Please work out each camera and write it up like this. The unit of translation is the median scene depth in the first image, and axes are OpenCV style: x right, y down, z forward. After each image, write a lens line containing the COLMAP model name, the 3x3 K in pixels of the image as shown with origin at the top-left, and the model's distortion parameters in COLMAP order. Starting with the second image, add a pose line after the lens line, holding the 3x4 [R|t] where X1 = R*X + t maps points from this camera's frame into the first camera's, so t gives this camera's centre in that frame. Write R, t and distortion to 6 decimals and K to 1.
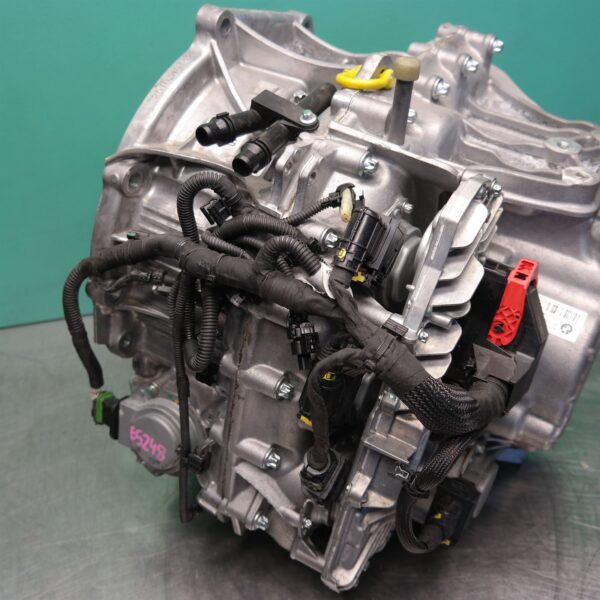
lens RADIAL K [[752.7, 0, 300.0], [0, 752.7, 300.0], [0, 0, 1]] dist [0.004591, -0.033025]
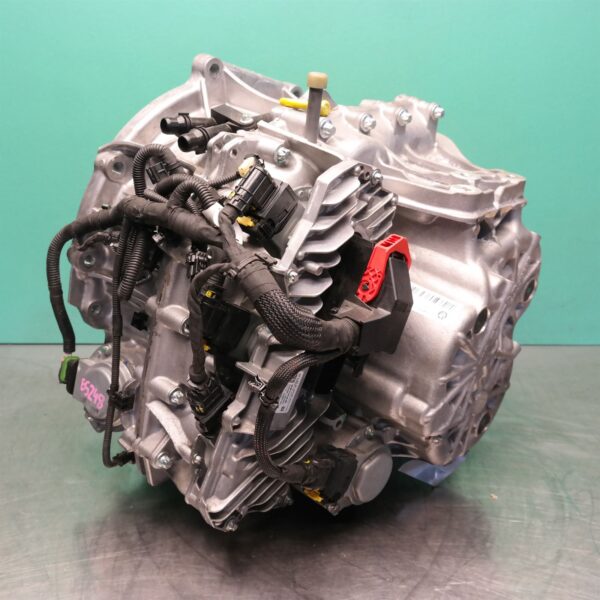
lens RADIAL K [[752.7, 0, 300.0], [0, 752.7, 300.0], [0, 0, 1]] dist [0.004591, -0.033025]
pose [[0.981392, 0.120492, -0.149507, 0.298709], [-0.152961, 0.961246, -0.229367, 0.300587], [0.116076, 0.247967, 0.961789, -0.126513]]
